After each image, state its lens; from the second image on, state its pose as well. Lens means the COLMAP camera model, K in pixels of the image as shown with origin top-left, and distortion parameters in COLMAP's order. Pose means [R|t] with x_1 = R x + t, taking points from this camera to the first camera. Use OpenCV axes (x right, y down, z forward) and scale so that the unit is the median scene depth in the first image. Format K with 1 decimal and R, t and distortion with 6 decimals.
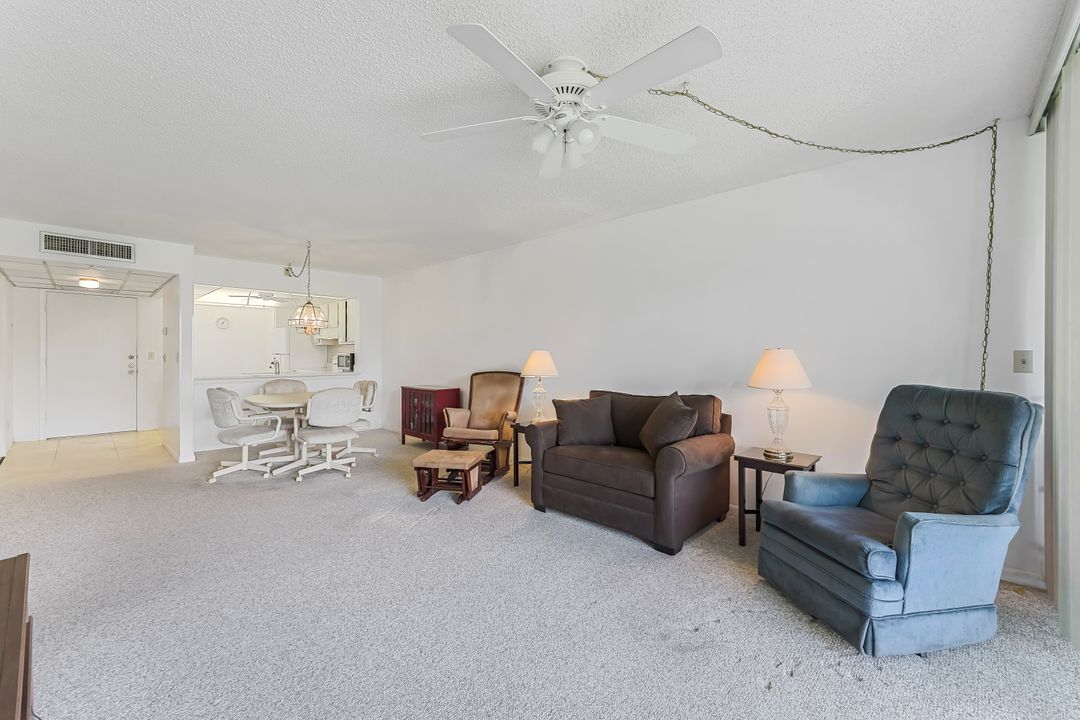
lens RADIAL K [[430.1, 0, 536.1], [0, 430.1, 353.8], [0, 0, 1]] dist [-0.002518, -0.000092]
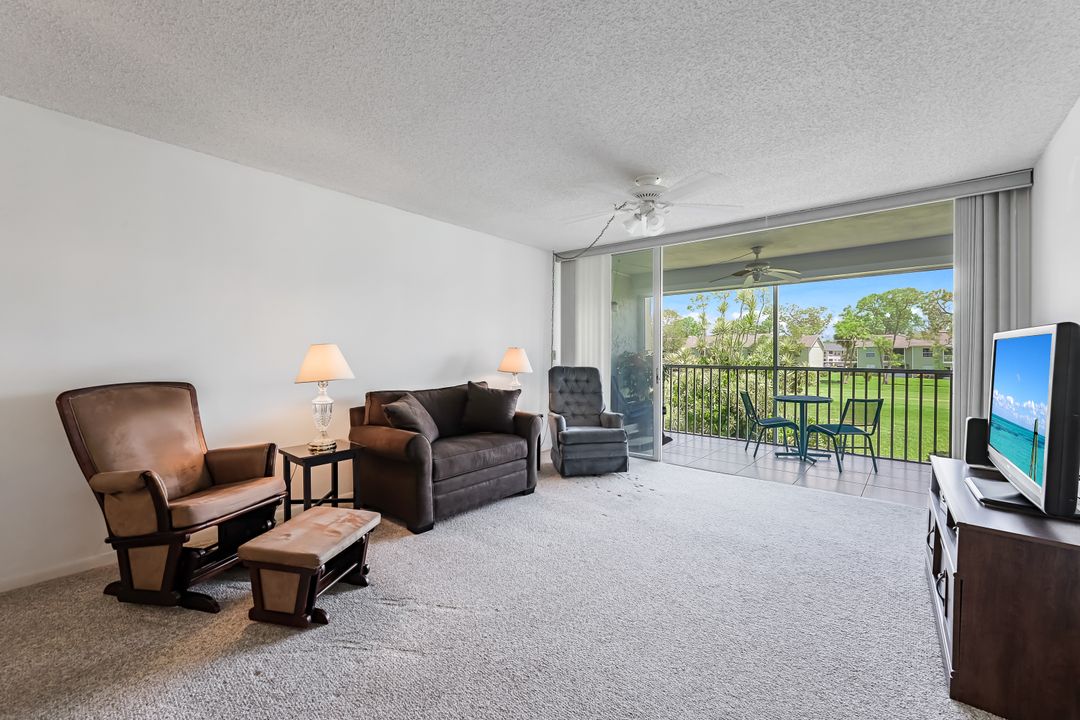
lens RADIAL K [[430.1, 0, 541.3], [0, 430.1, 354.1], [0, 0, 1]] dist [-0.002518, -0.000092]
pose [[-0.043833, 0.001522, 0.999038, -0.532705], [0.000110, 0.999999, -0.001519, 0.006047], [-0.999039, 0.000043, -0.043833, 0.498263]]
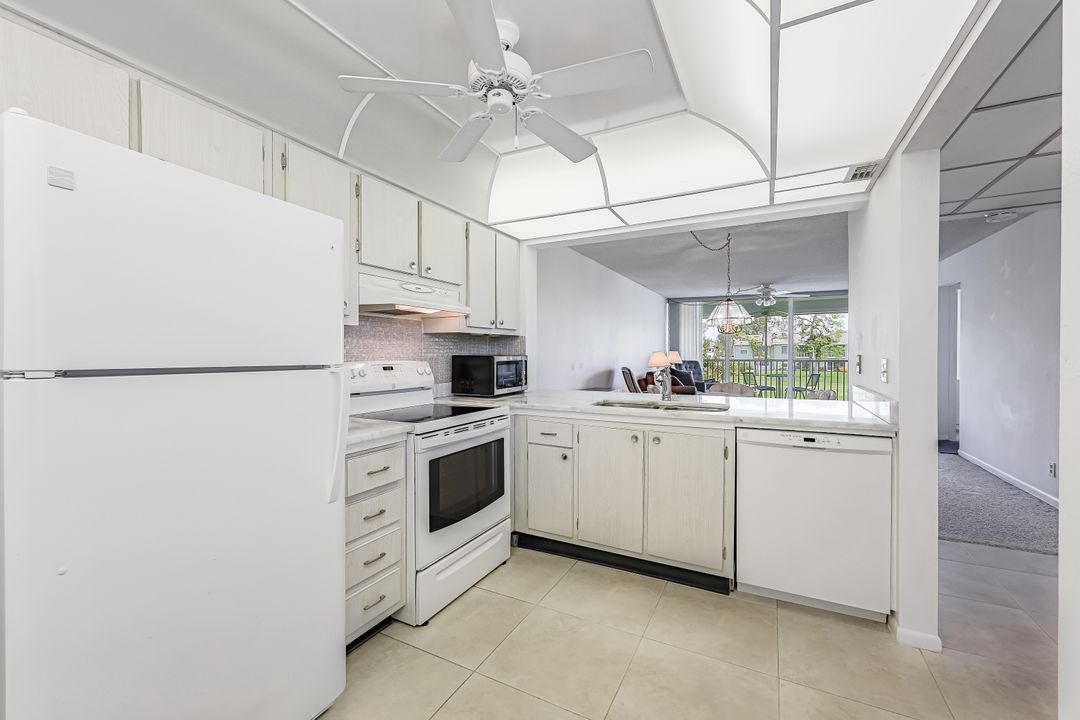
lens RADIAL K [[430.1, 0, 542.1], [0, 430.1, 358.2], [0, 0, 1]] dist [-0.002518, -0.000092]
pose [[-0.272270, -0.008824, 0.962181, -1.172361], [0.010697, 0.999868, 0.012197, -0.004655], [-0.962162, 0.013613, -0.272139, 1.449690]]
